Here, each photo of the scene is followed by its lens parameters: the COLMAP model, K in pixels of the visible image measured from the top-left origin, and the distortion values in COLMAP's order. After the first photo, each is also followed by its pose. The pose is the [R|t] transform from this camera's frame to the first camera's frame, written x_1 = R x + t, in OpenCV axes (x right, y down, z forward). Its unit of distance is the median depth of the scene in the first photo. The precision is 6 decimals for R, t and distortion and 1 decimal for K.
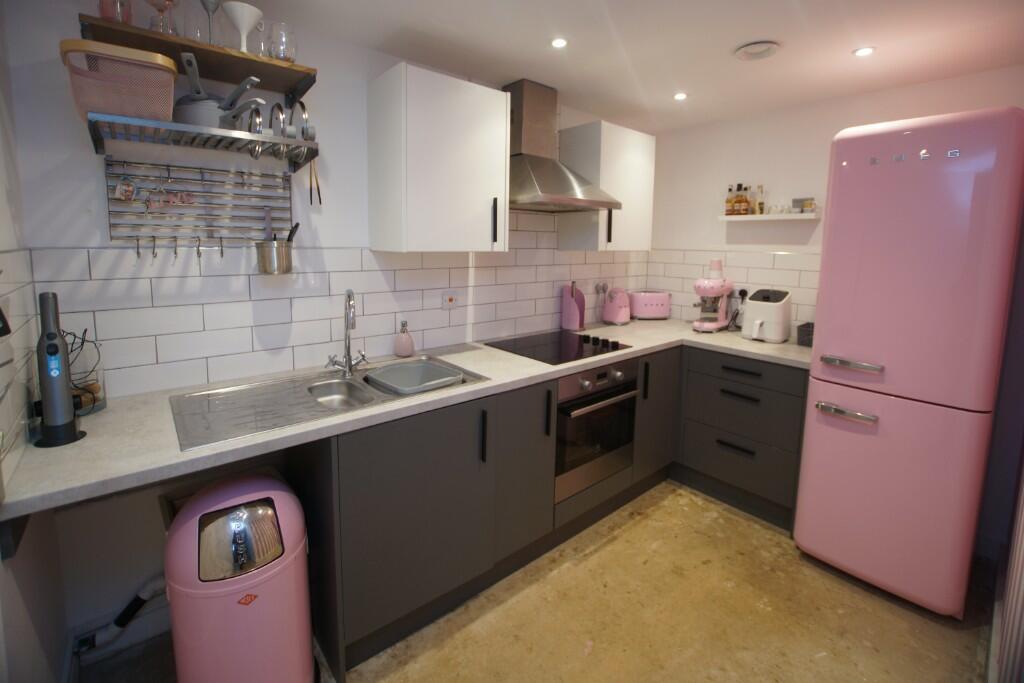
lens RADIAL K [[455.0, 0, 512.8], [0, 455.0, 290.9], [0, 0, 1]] dist [-0.023006, 0.000576]
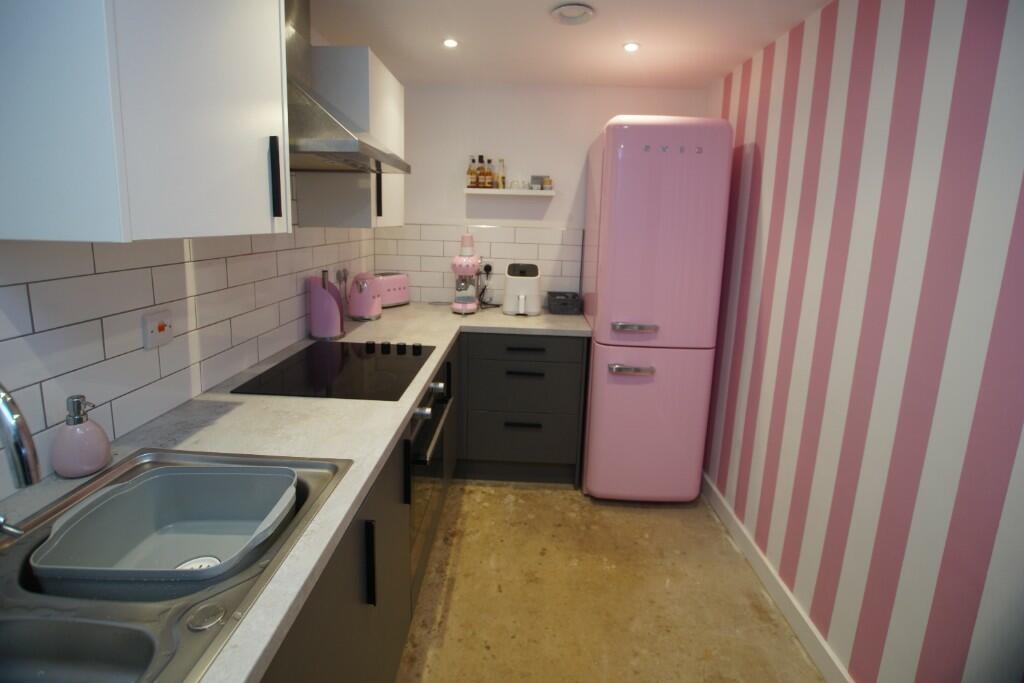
lens RADIAL K [[455.0, 0, 512.8], [0, 455.0, 290.9], [0, 0, 1]] dist [-0.023006, 0.000576]
pose [[0.666024, -0.110416, 0.737713, -0.224574], [0.059994, 0.993709, 0.094568, -0.043144], [-0.743514, -0.018727, 0.668458, 0.341392]]
